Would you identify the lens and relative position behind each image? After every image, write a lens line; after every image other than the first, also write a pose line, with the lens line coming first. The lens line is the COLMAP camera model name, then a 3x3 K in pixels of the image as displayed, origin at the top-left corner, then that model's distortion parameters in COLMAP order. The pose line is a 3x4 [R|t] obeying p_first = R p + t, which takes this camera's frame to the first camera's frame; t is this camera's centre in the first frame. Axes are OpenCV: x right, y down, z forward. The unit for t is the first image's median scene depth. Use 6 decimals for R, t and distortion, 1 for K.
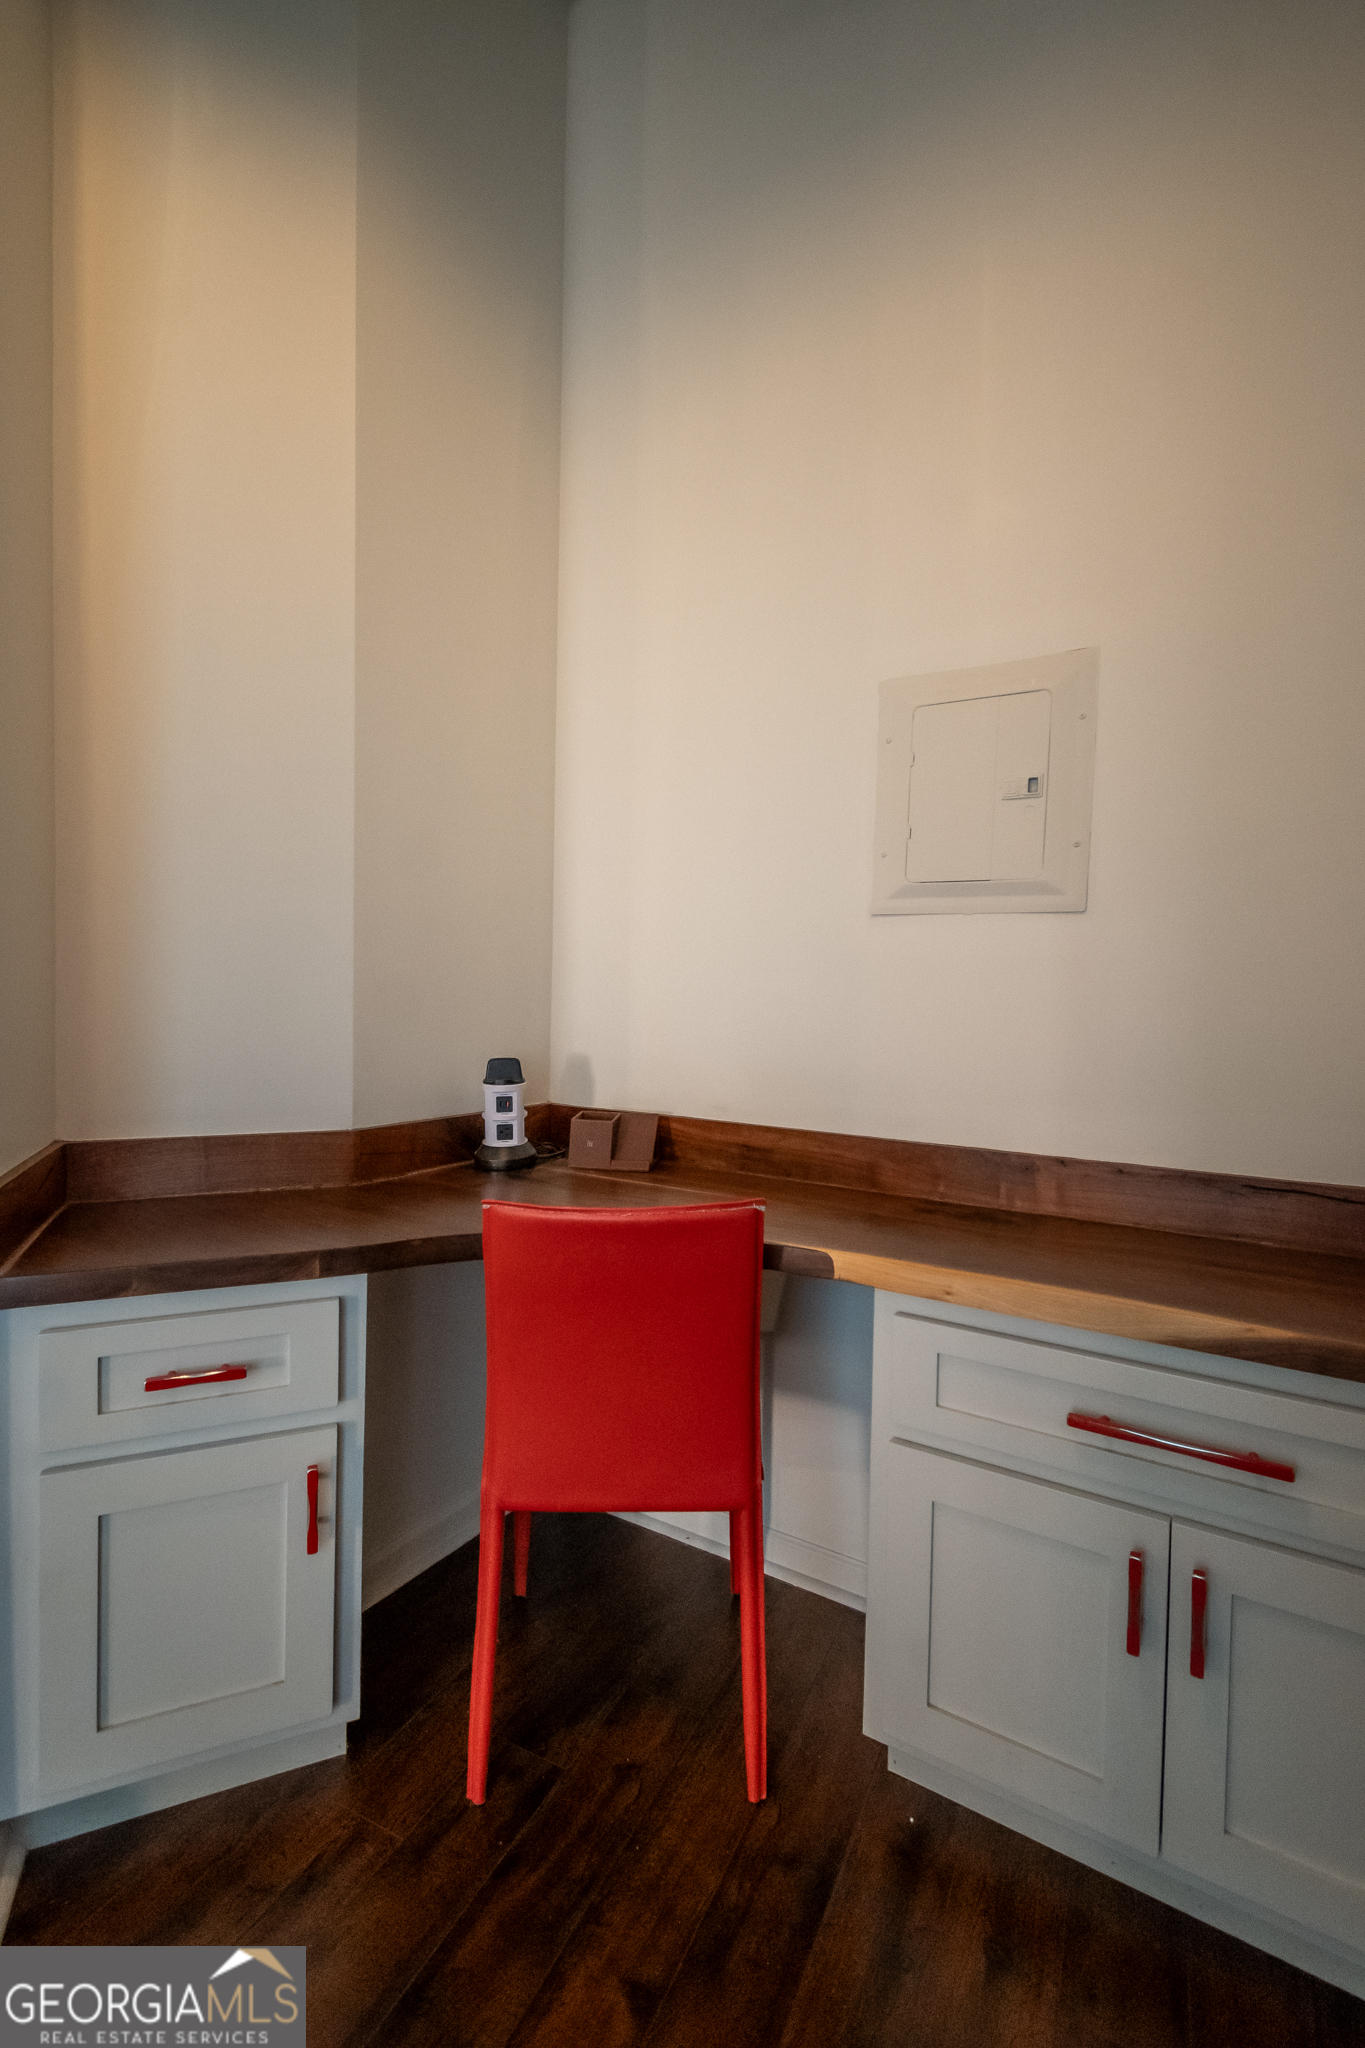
lens RADIAL K [[901.1, 0, 692.2], [0, 901.1, 1026.2], [0, 0, 1]] dist [0.008616, -0.006299]
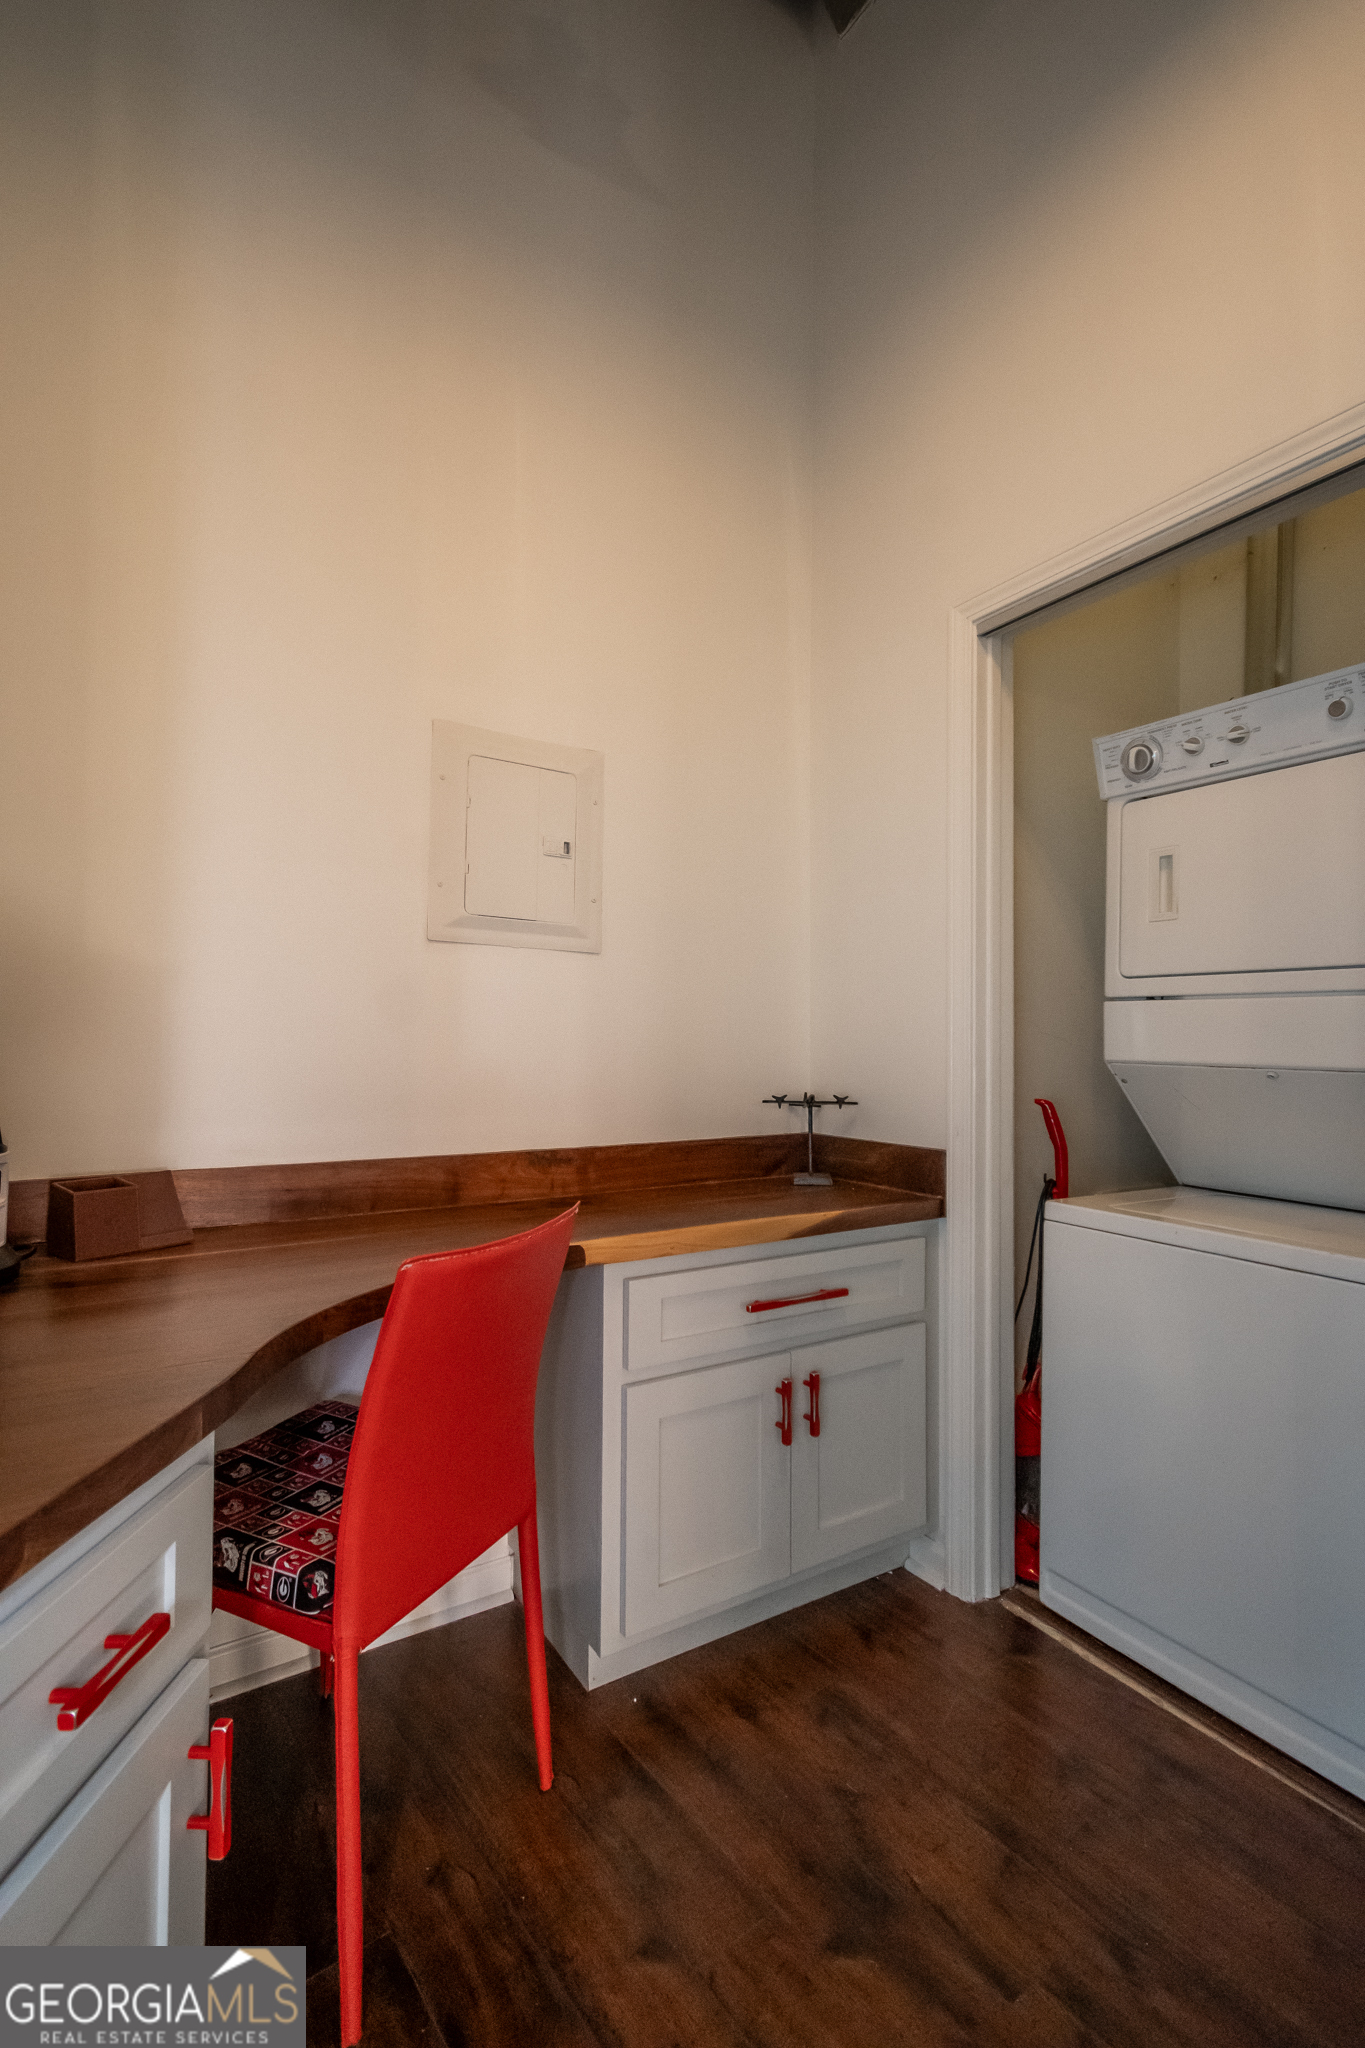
lens RADIAL K [[944.6, 0, 682.5], [0, 944.6, 1024.0], [0, 0, 1]] dist [0.002709, 0.000067]
pose [[0.441784, -0.003757, 0.897114, -0.863603], [0.031917, 0.999424, -0.011532, -0.008018], [-0.896554, 0.033728, 0.441649, 0.356317]]
